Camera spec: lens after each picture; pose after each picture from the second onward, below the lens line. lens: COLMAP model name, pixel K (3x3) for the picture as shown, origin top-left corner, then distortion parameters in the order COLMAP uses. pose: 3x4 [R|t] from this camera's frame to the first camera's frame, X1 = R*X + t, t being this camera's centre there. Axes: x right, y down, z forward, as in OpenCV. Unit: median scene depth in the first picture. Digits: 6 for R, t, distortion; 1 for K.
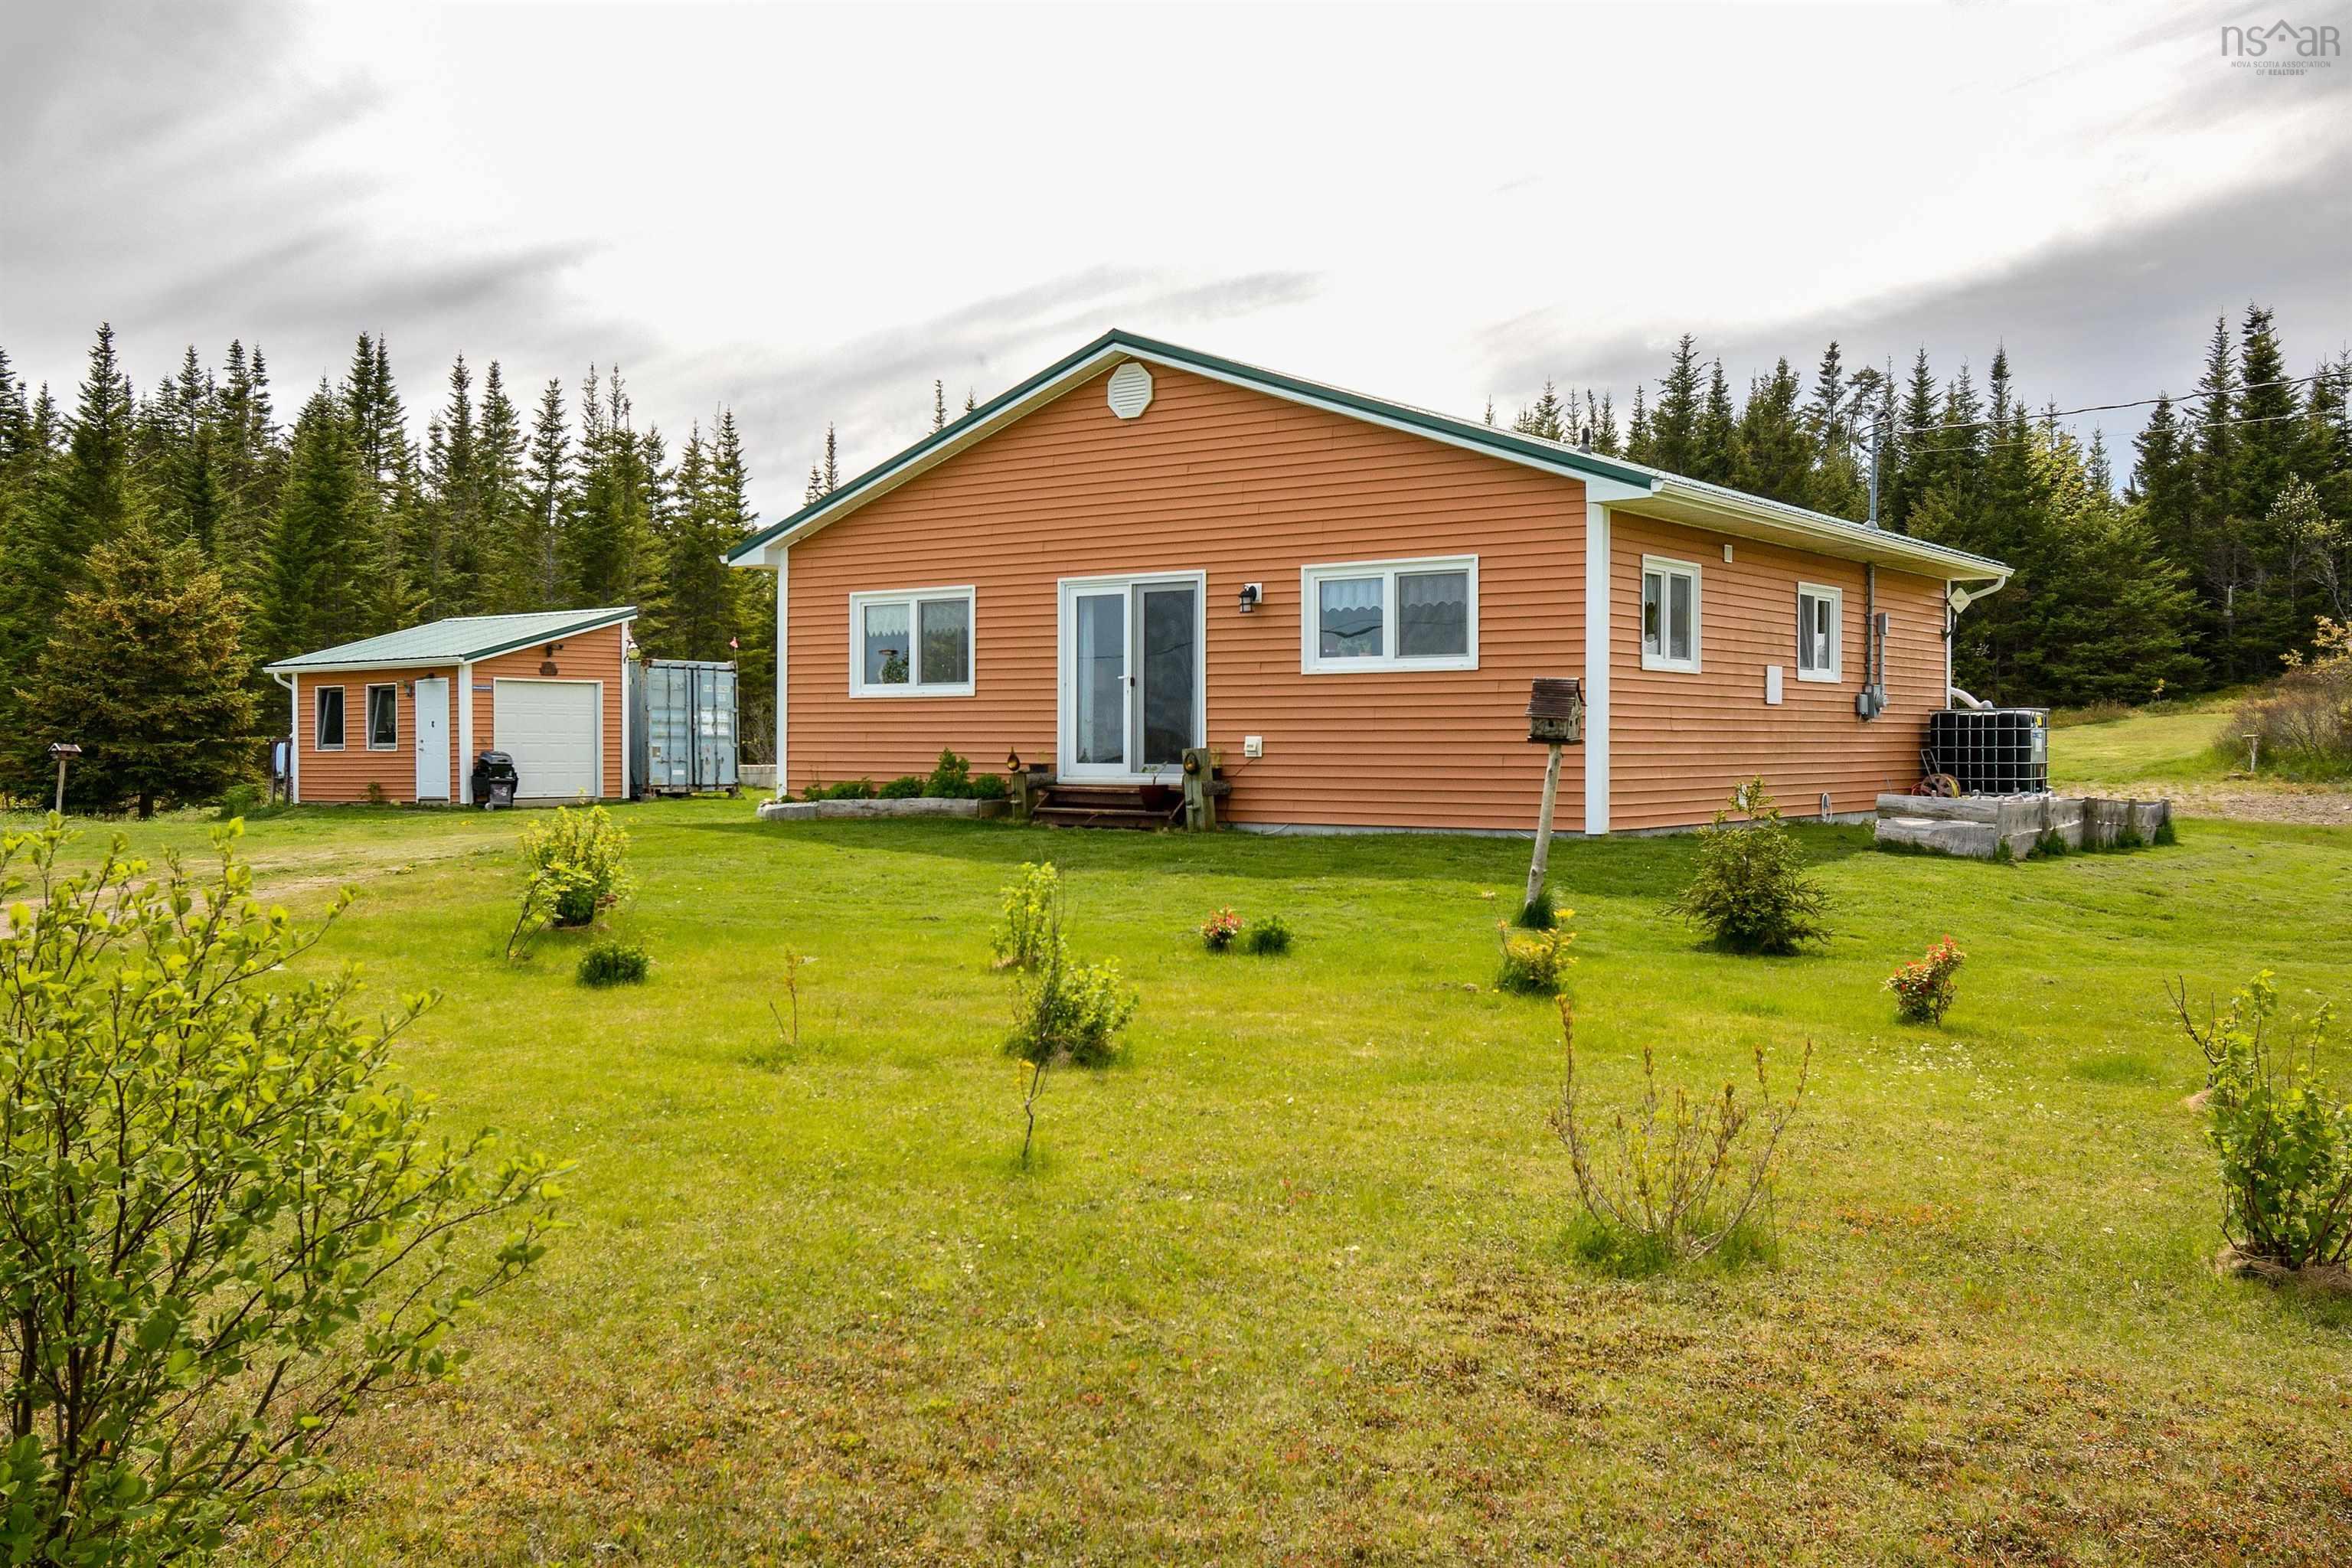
lens RADIAL K [[2029.1, 0, 1179.4], [0, 2029.1, 767.1], [0, 0, 1]] dist [0.003408, 0.005304]
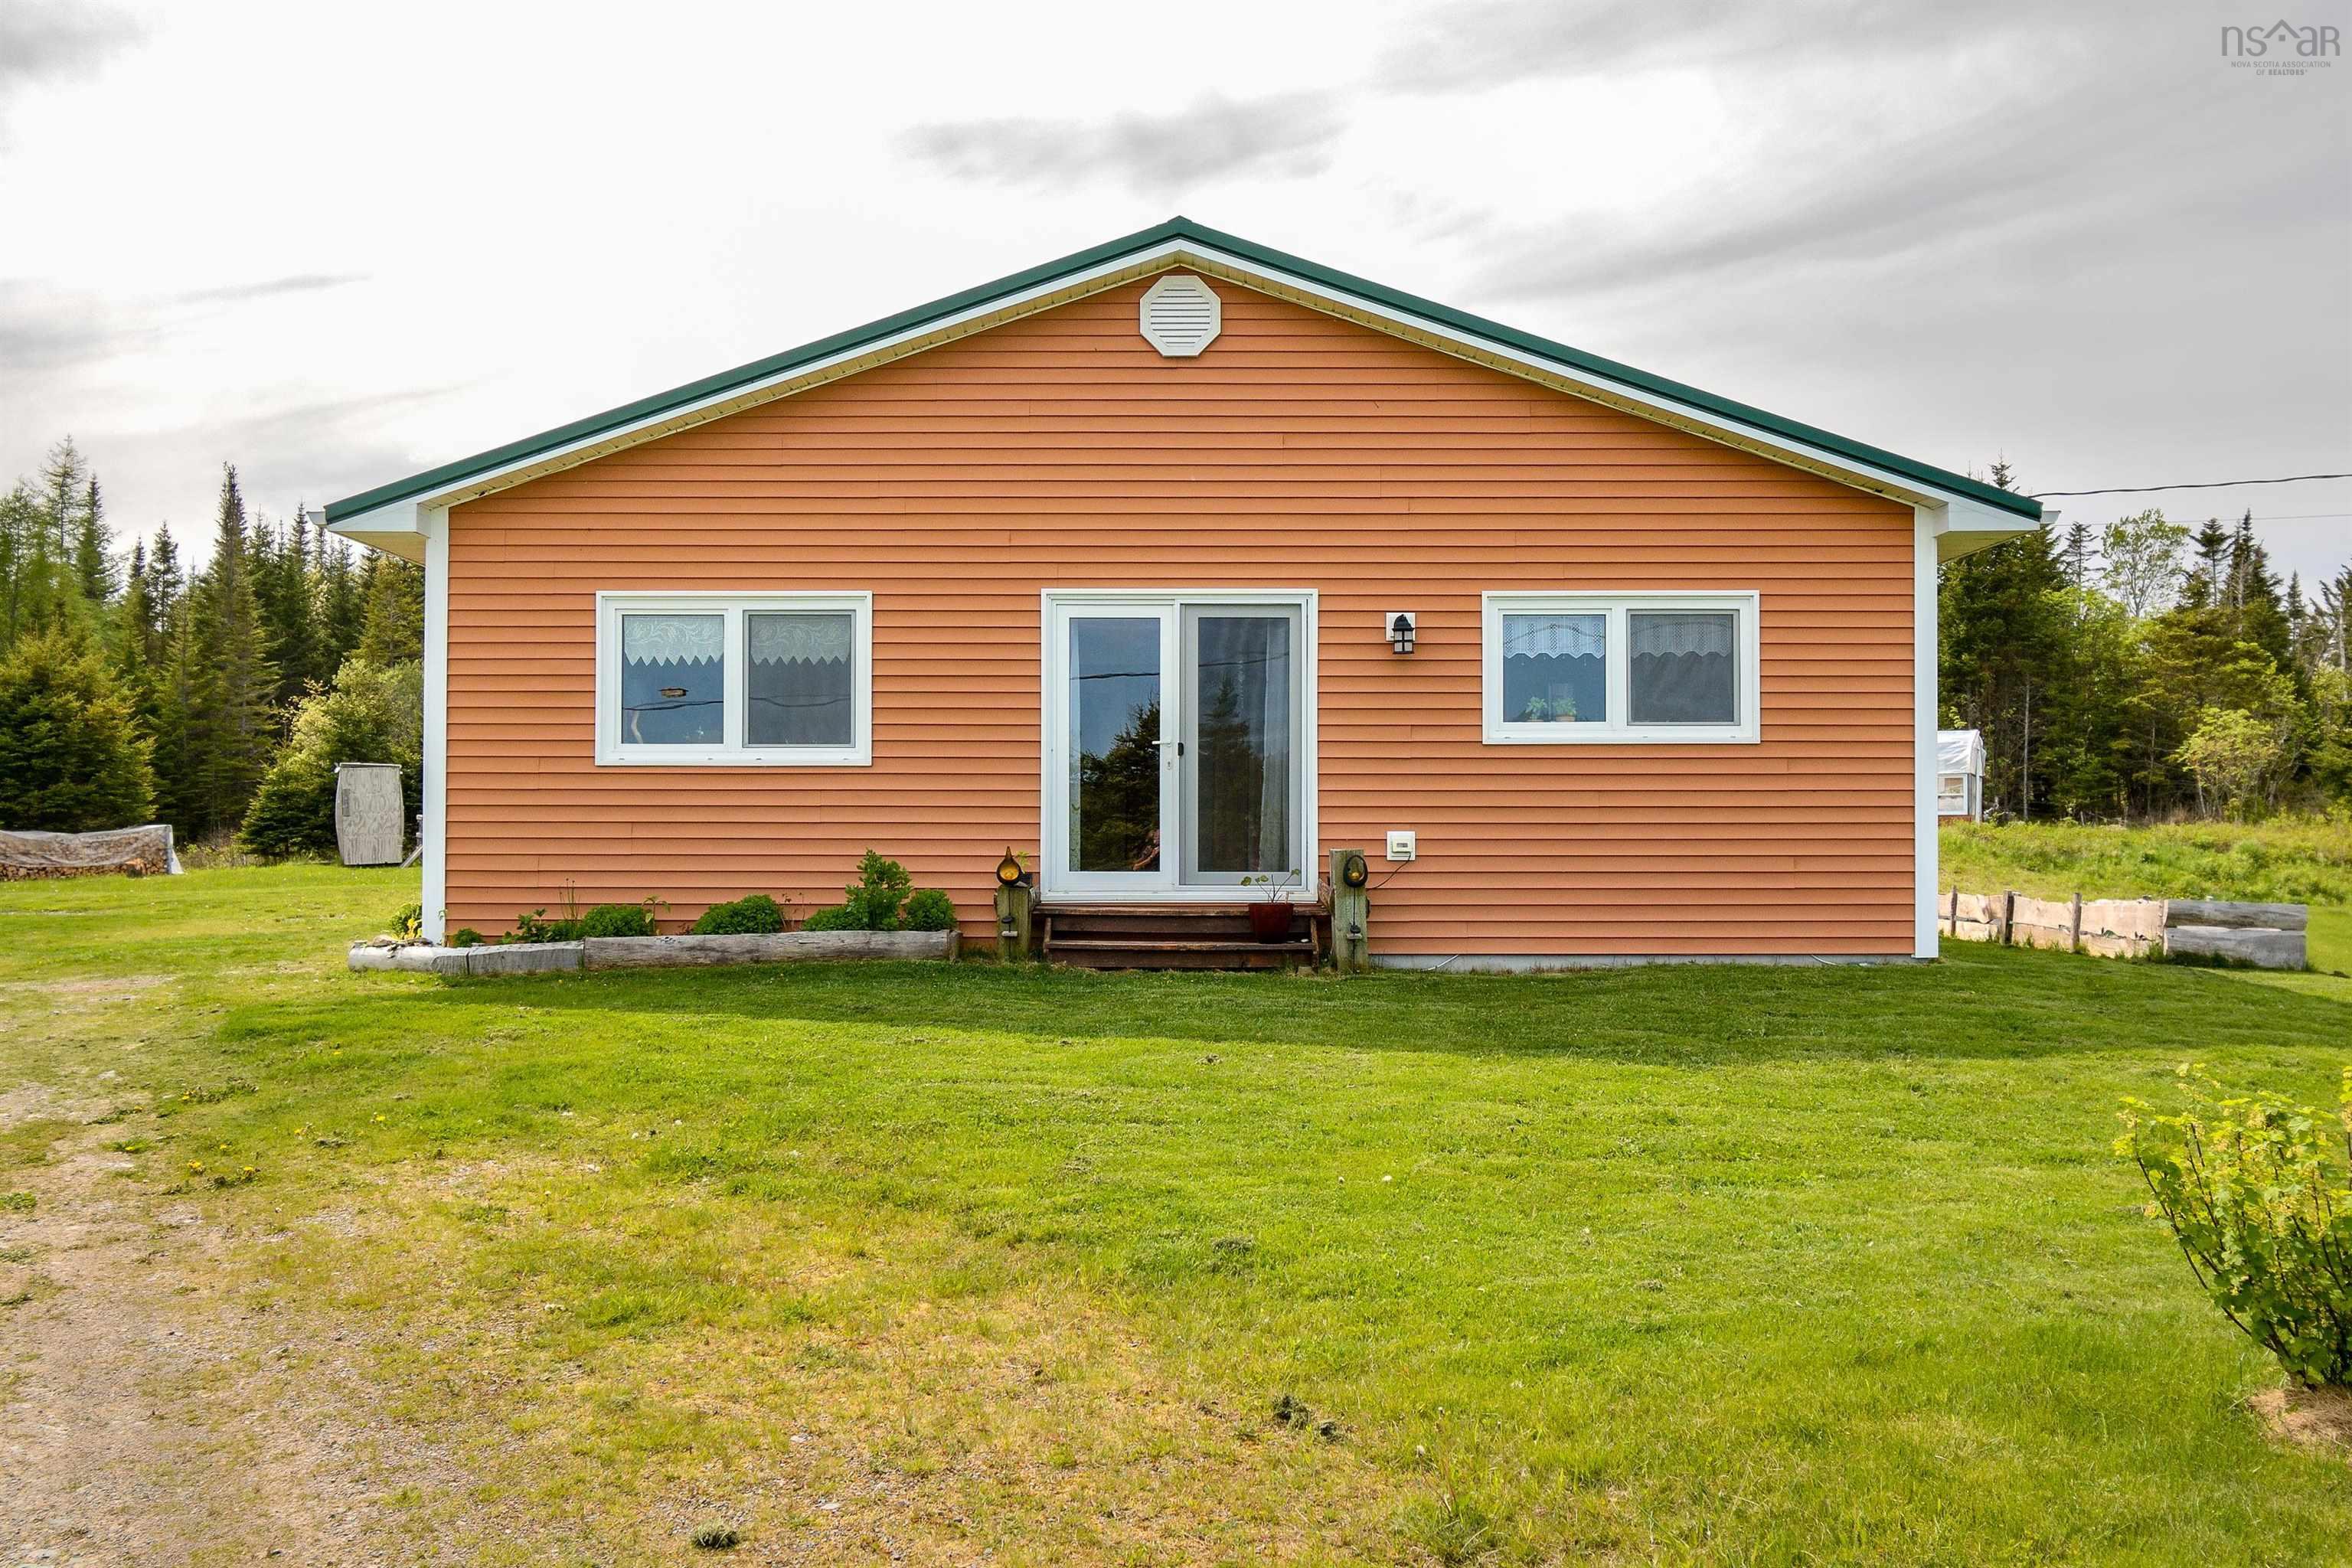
lens RADIAL K [[1800.5, 0, 1155.5], [0, 1800.5, 826.1], [0, 0, 1]] dist [-0.003780, -0.002043]
pose [[0.812053, 0.001152, 0.583582, -0.363861], [0.006566, 0.999917, -0.011111, -0.009731], [-0.583547, 0.012855, 0.811978, 0.504262]]
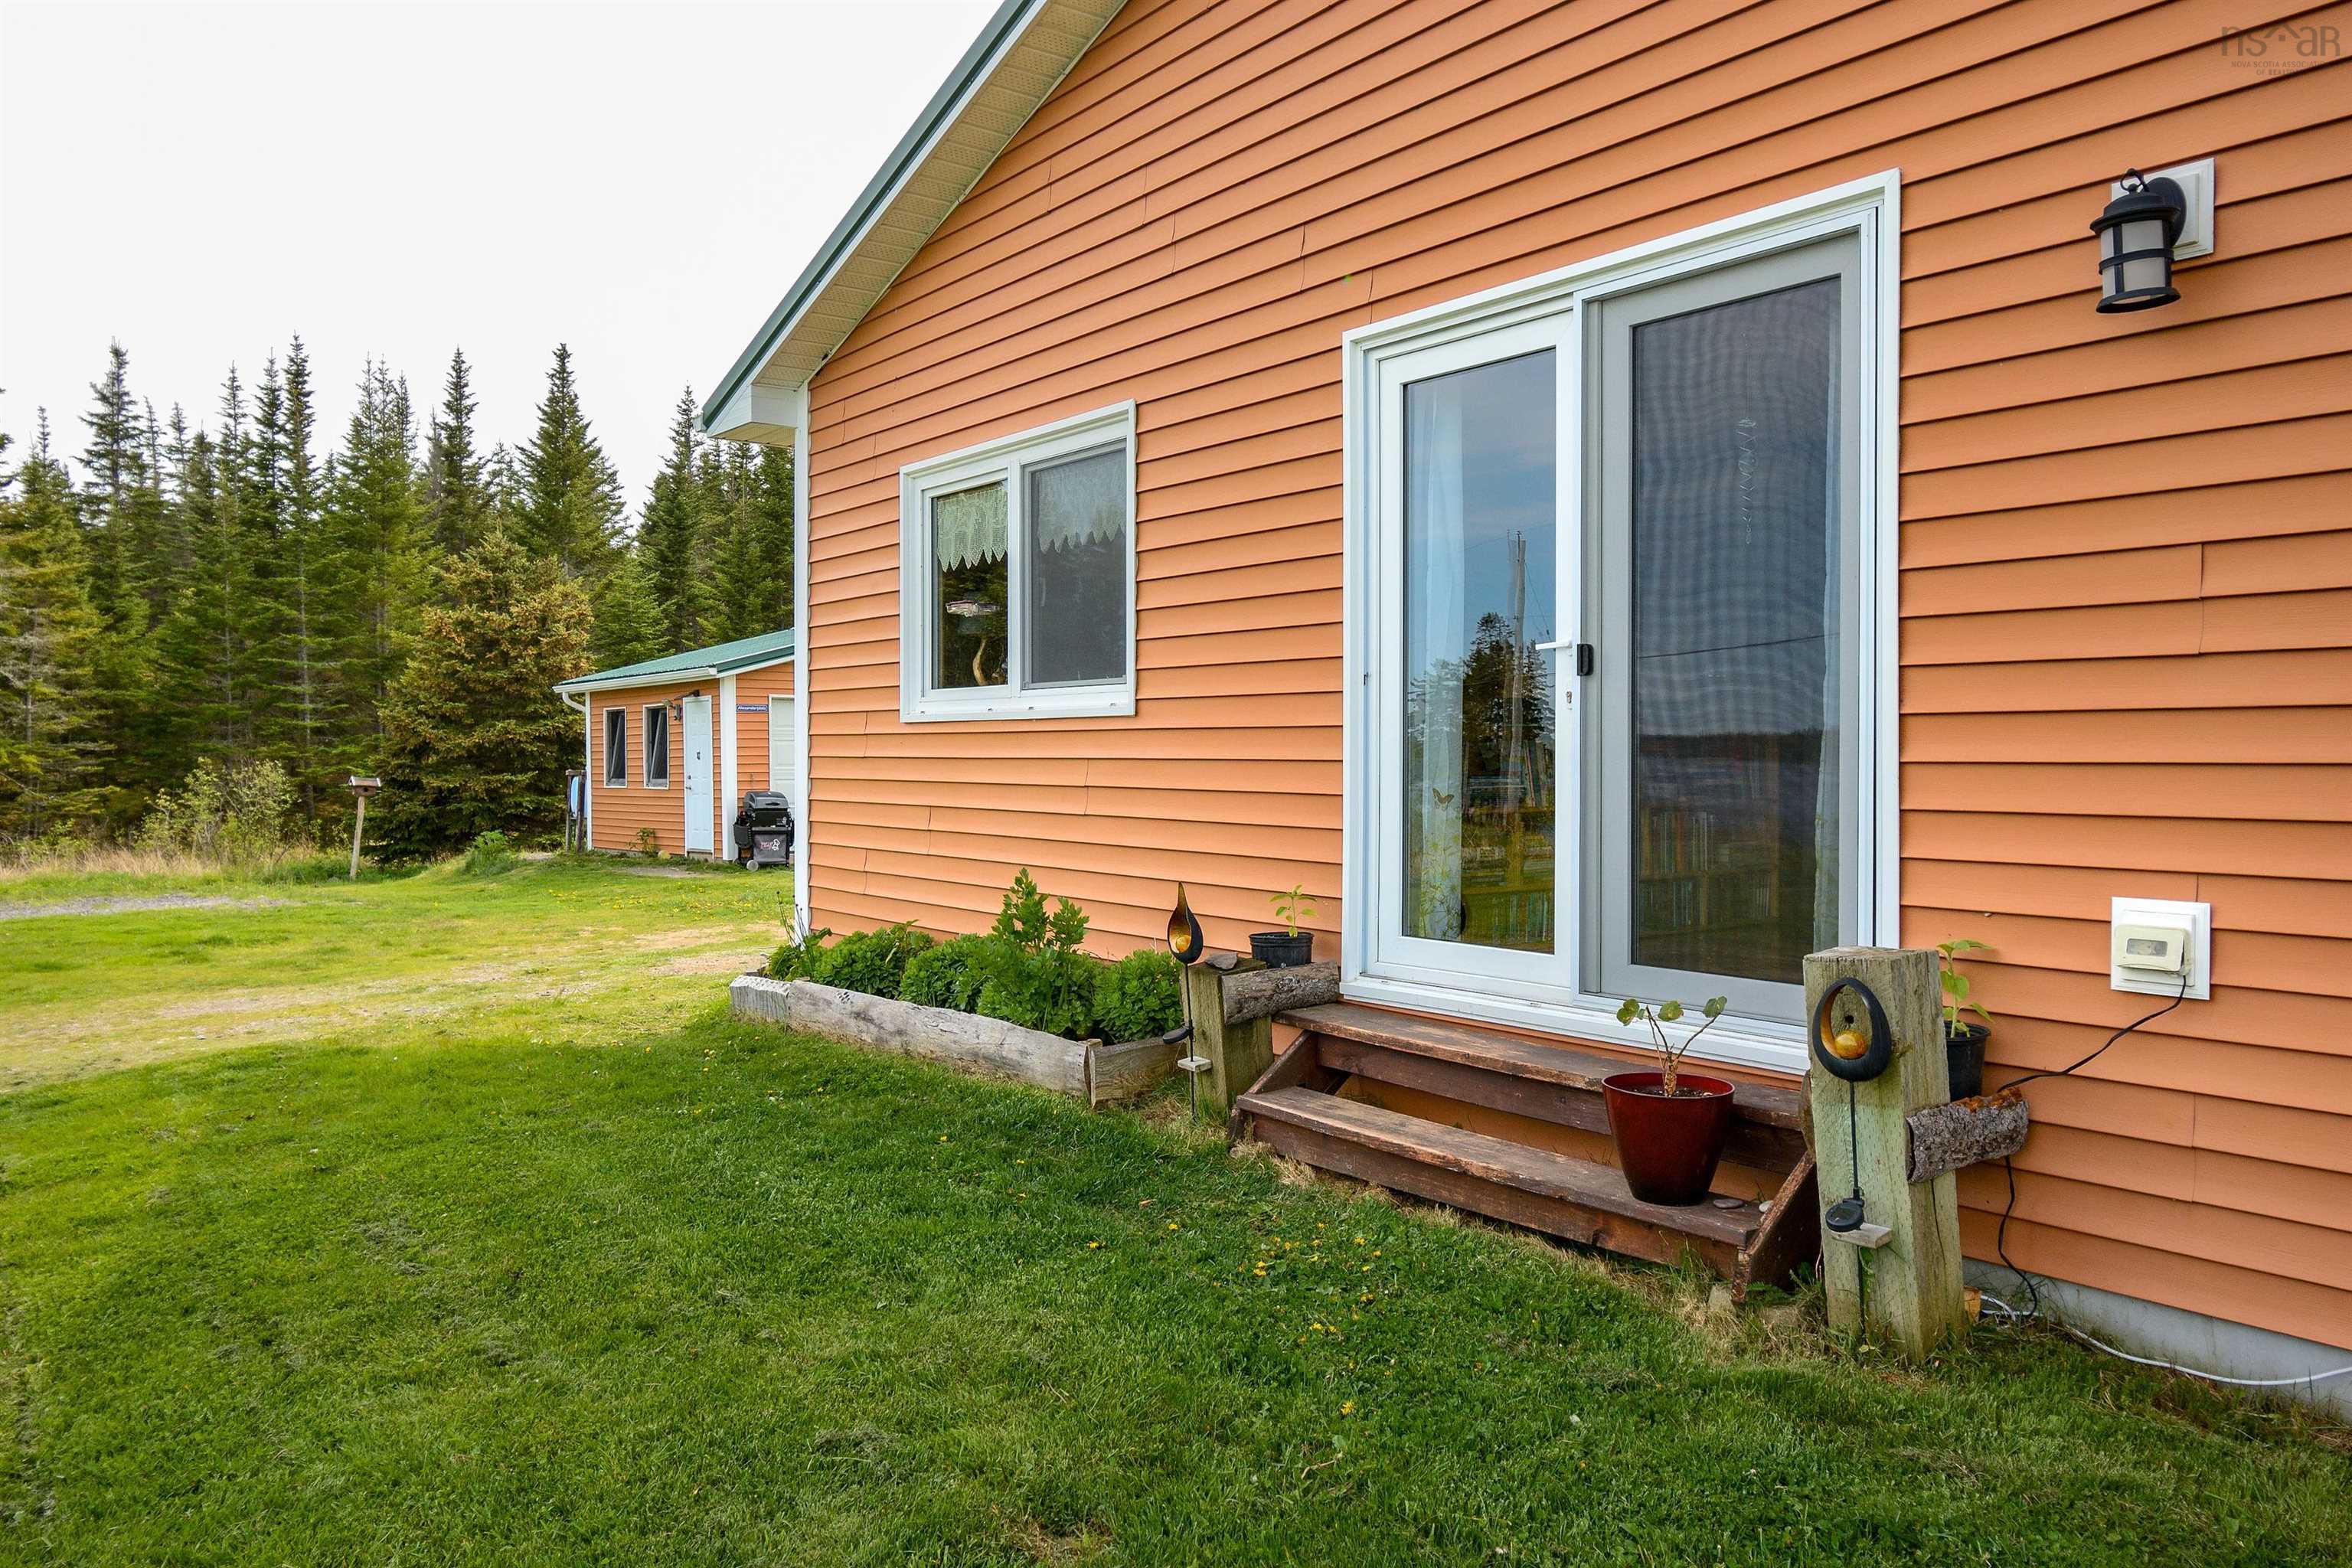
lens RADIAL K [[1664.0, 0, 1179.8], [0, 1664.0, 770.4], [0, 0, 1]] dist [-0.006811, 0.001696]
pose [[0.956059, -0.001125, -0.293172, -0.009466], [0.001600, 0.999998, 0.001382, -0.026571], [0.293170, -0.001790, 0.956059, 0.743860]]
